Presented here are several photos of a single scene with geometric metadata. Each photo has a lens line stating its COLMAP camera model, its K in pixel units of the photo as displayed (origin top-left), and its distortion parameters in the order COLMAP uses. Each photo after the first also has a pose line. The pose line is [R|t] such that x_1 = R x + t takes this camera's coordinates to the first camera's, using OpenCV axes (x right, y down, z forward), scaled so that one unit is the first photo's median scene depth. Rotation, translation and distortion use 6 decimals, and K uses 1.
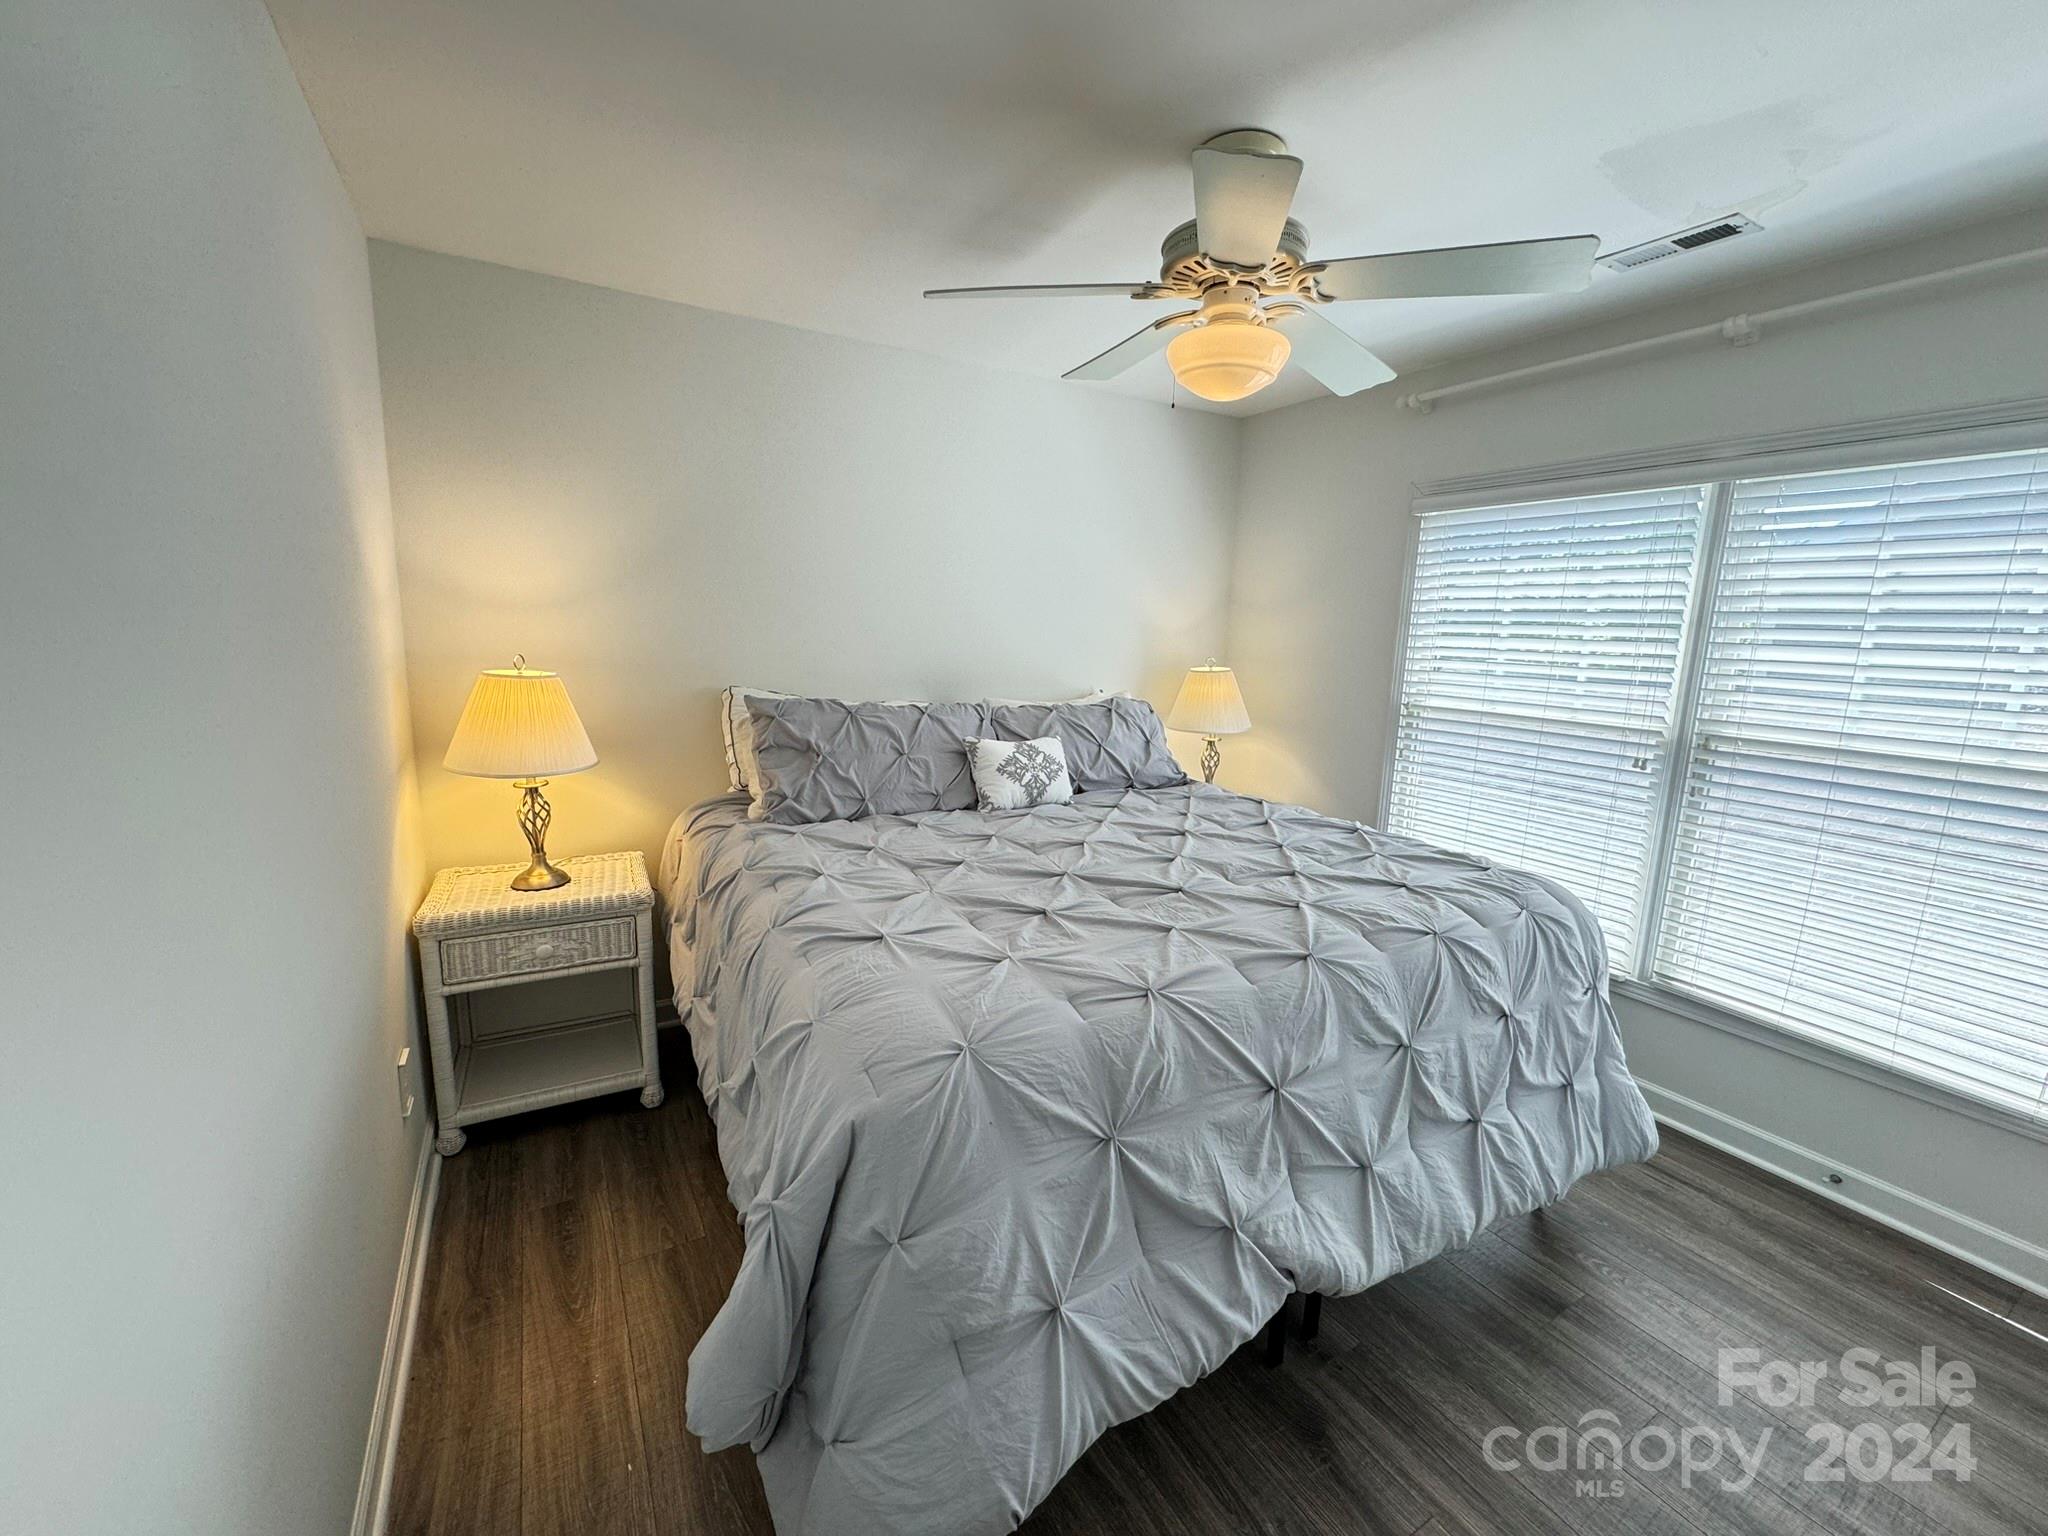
lens RADIAL K [[832.8, 0, 1024.0], [0, 832.8, 768.0], [0, 0, 1]] dist [-0.001811, -0.000281]
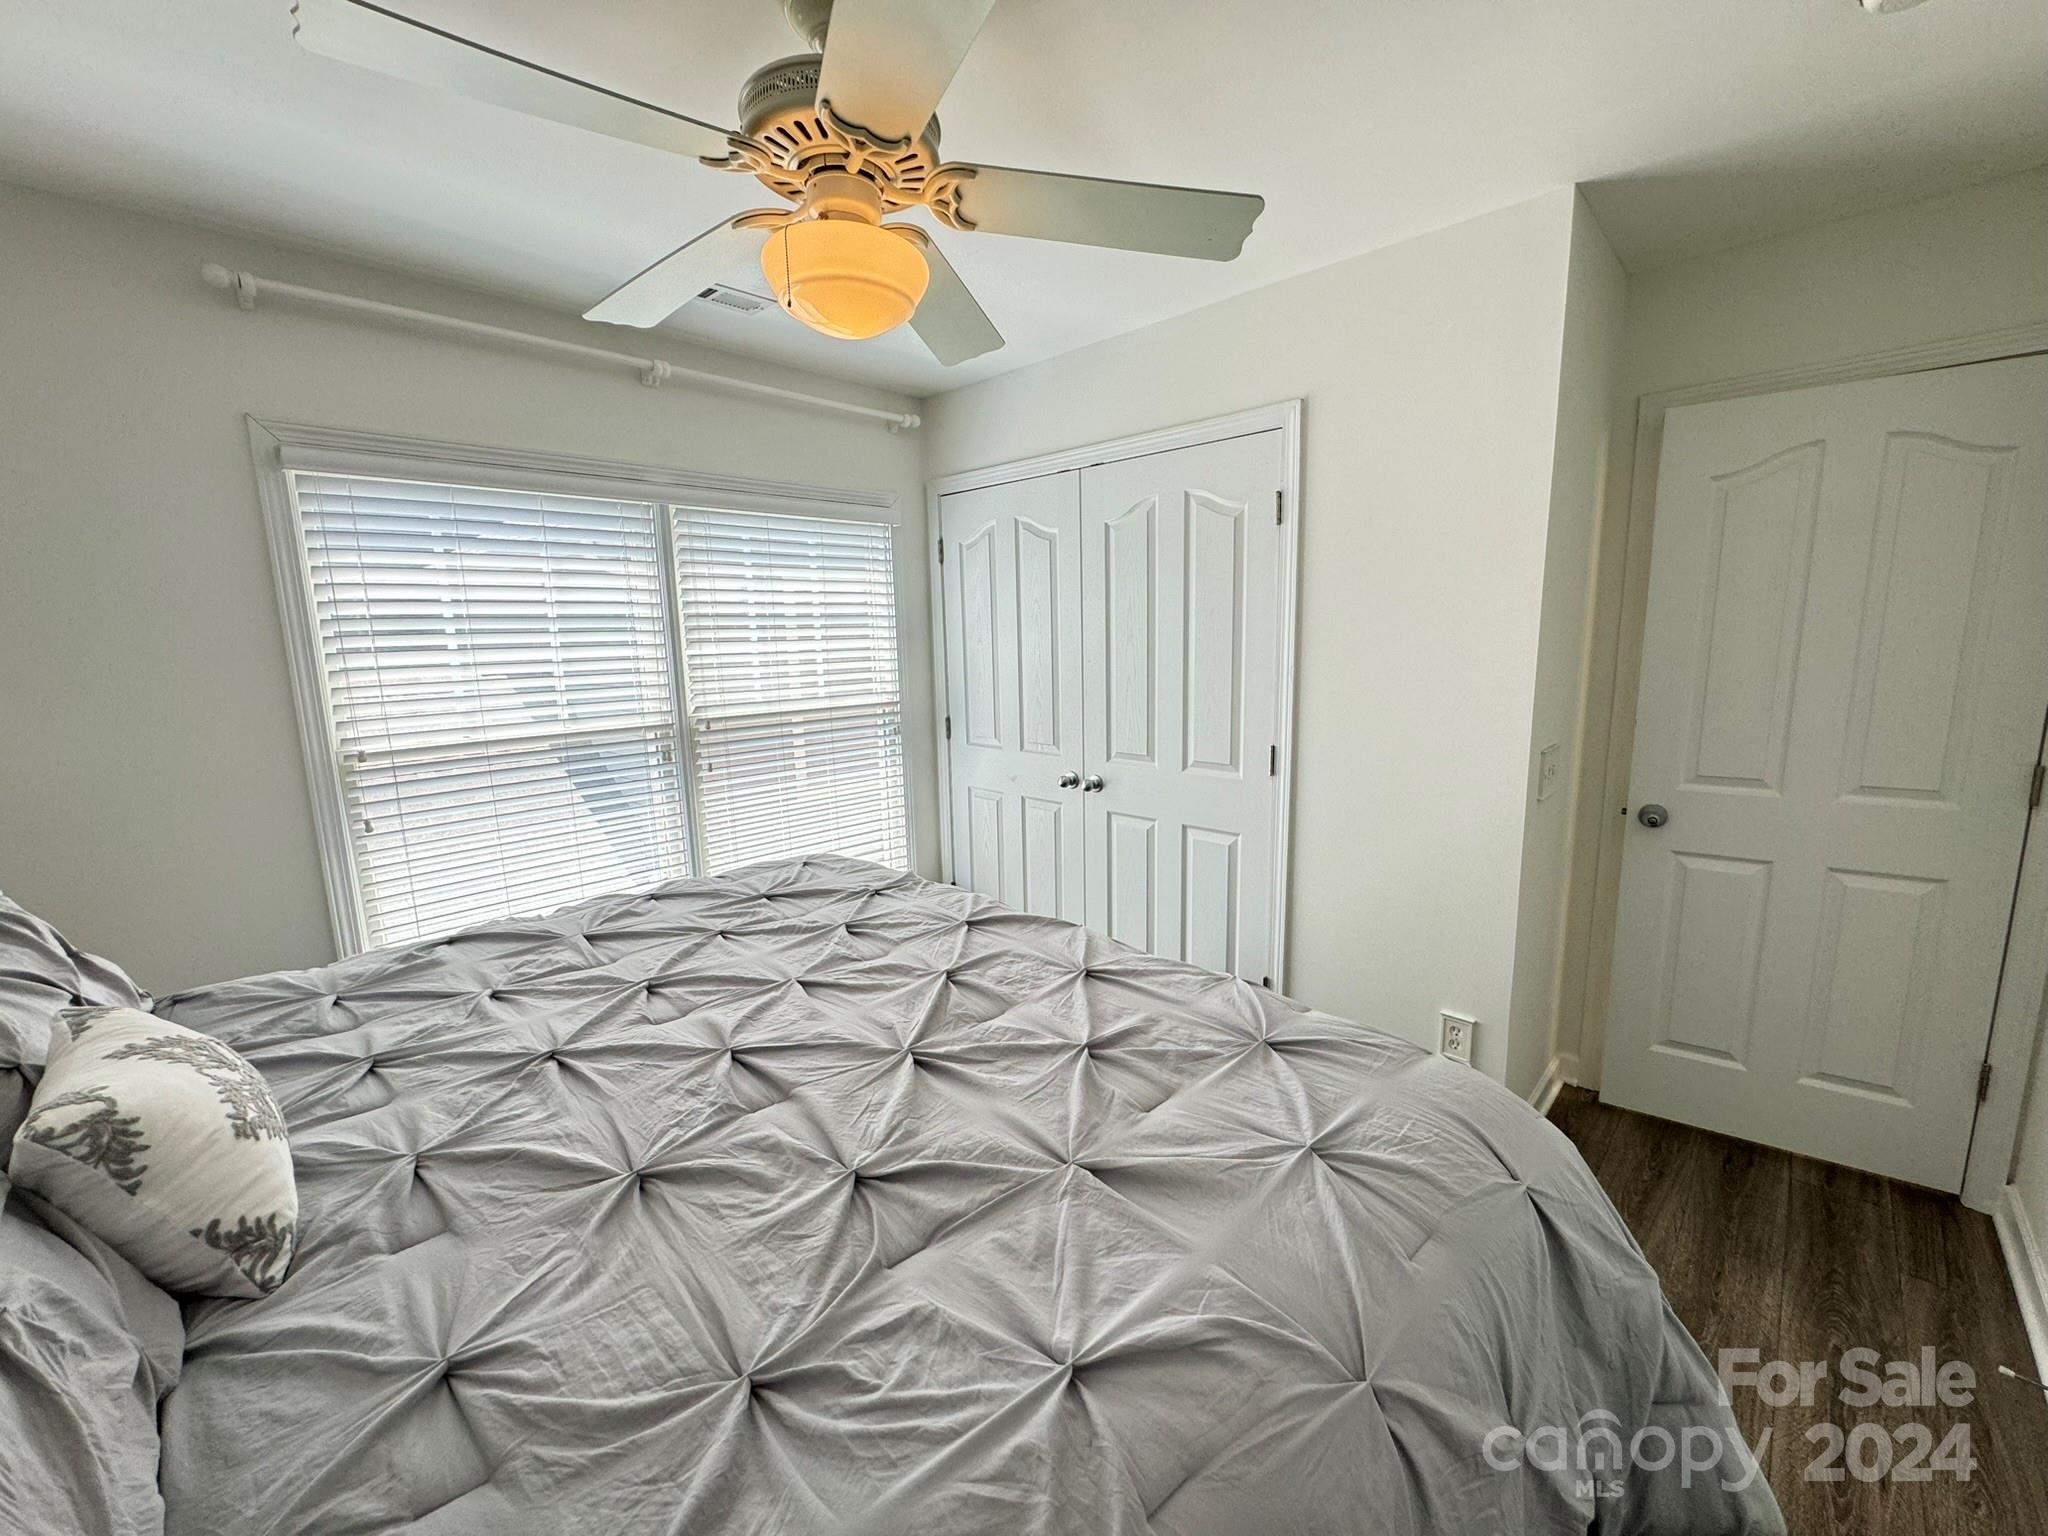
lens RADIAL K [[832.8, 0, 1024.0], [0, 832.8, 768.0], [0, 0, 1]] dist [-0.001811, -0.000281]
pose [[-0.306898, -0.180237, 0.934520, -0.533868], [0.174610, 0.954576, 0.241447, -0.214187], [-0.935588, 0.237276, -0.261487, 1.068144]]
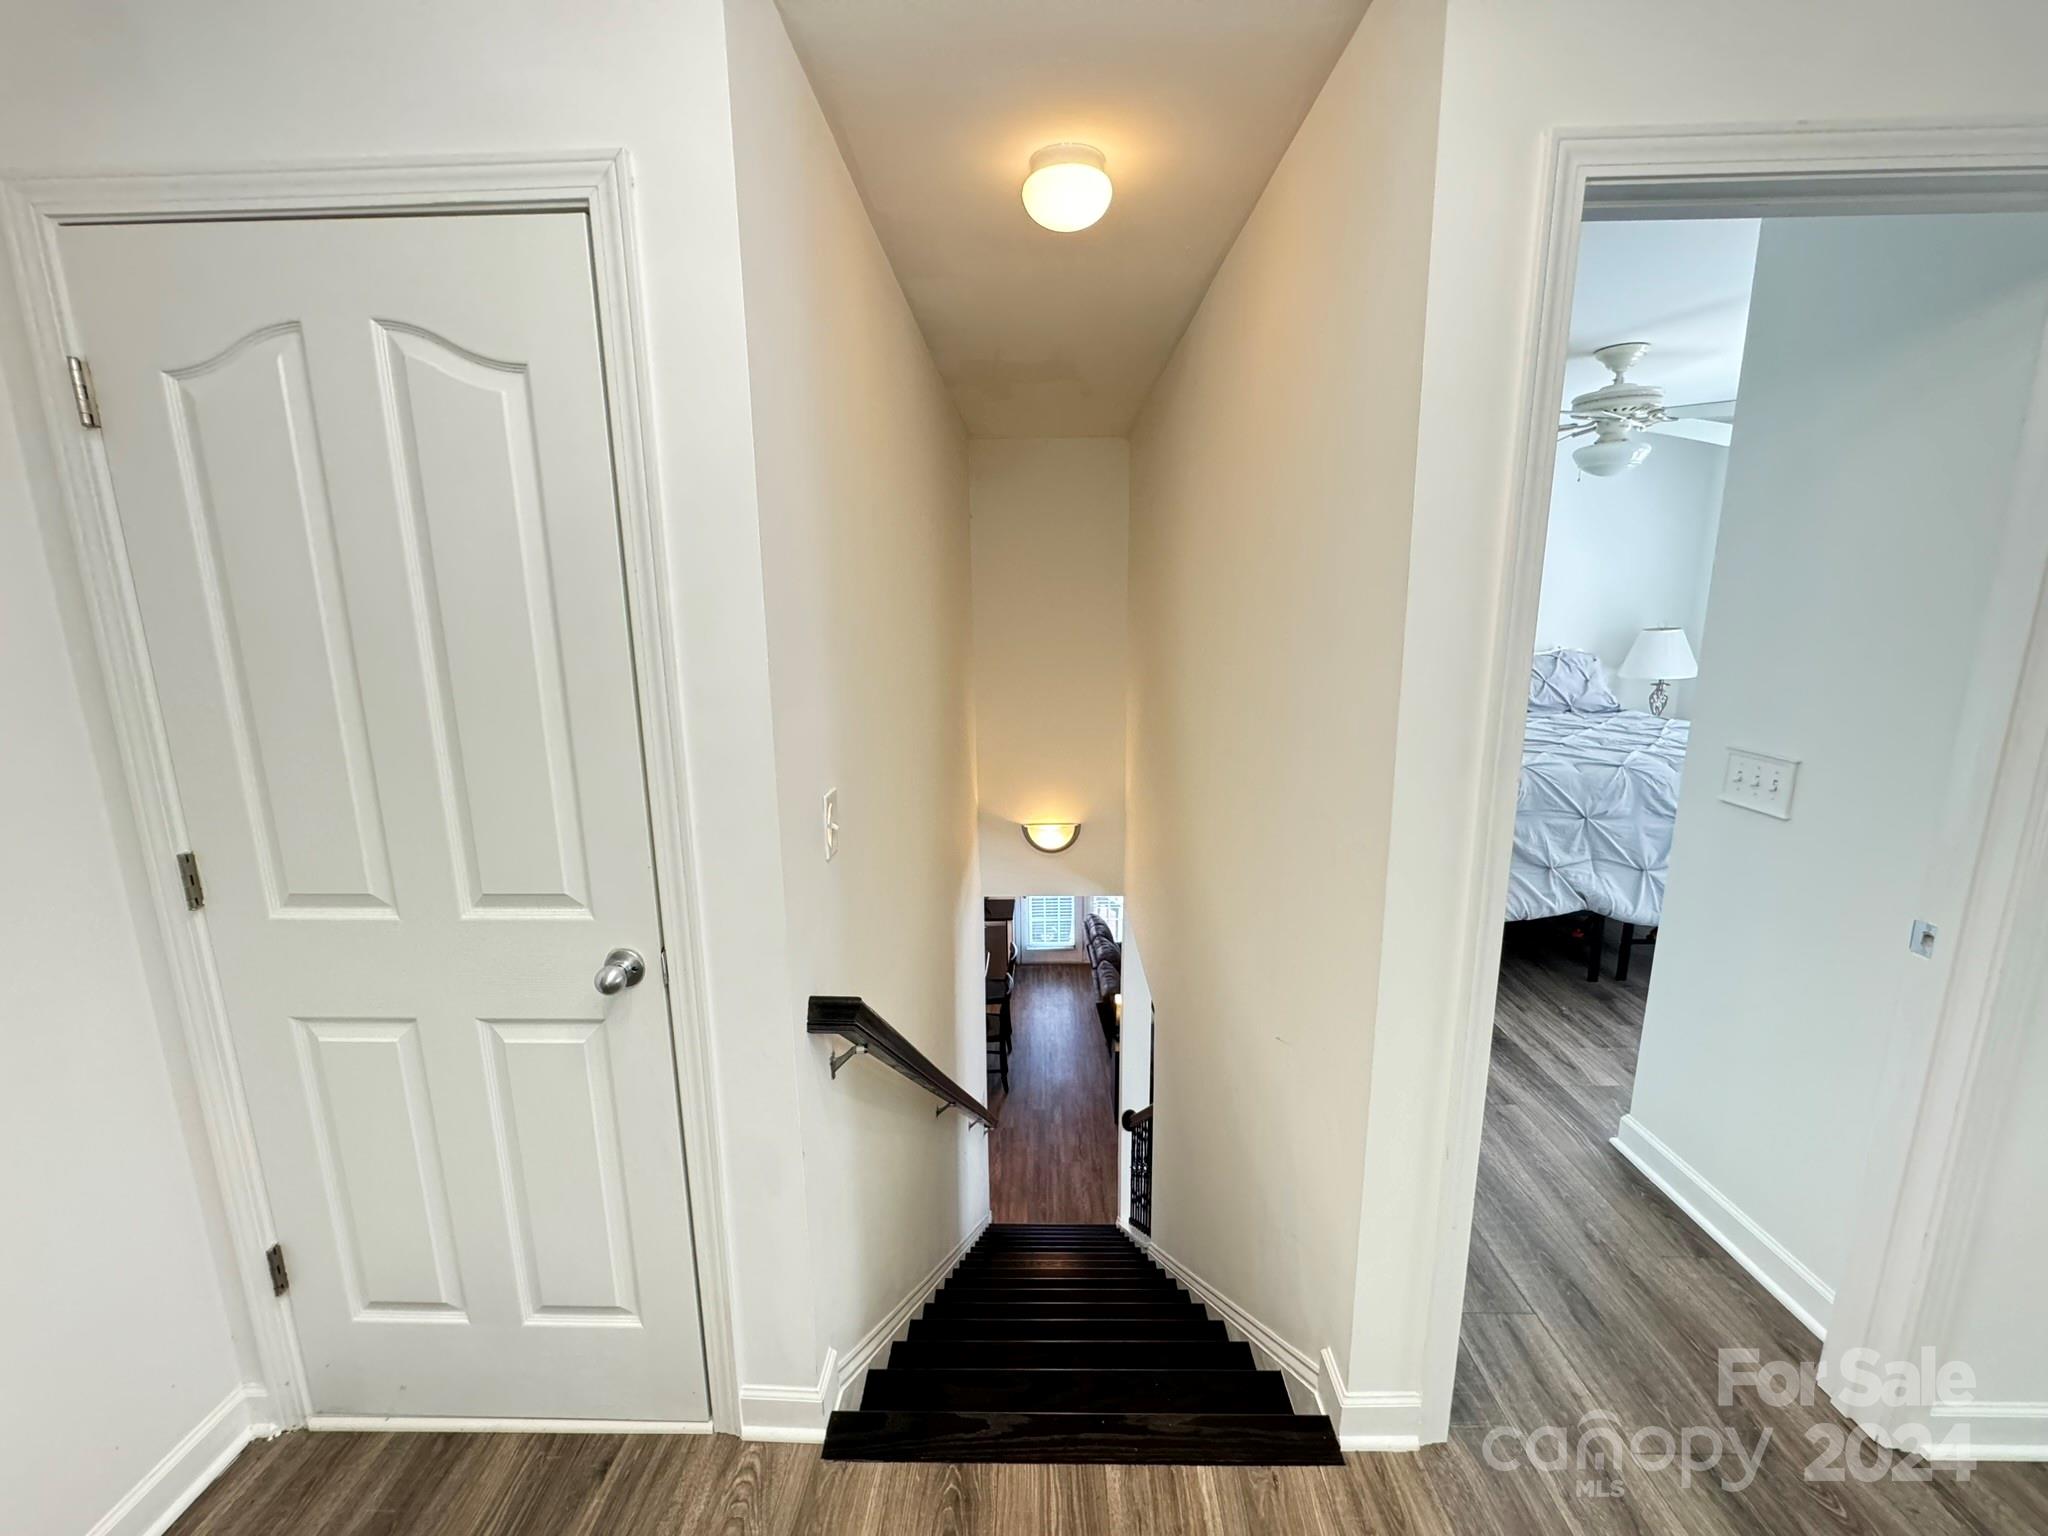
lens RADIAL K [[832.8, 0, 1024.0], [0, 832.8, 768.0], [0, 0, 1]] dist [-0.001811, -0.000281]
pose [[0.848247, 0.061065, -0.526068, 0.144385], [-0.050934, 0.998132, 0.033735, 0.192173], [0.527145, -0.001821, 0.849773, -1.165966]]
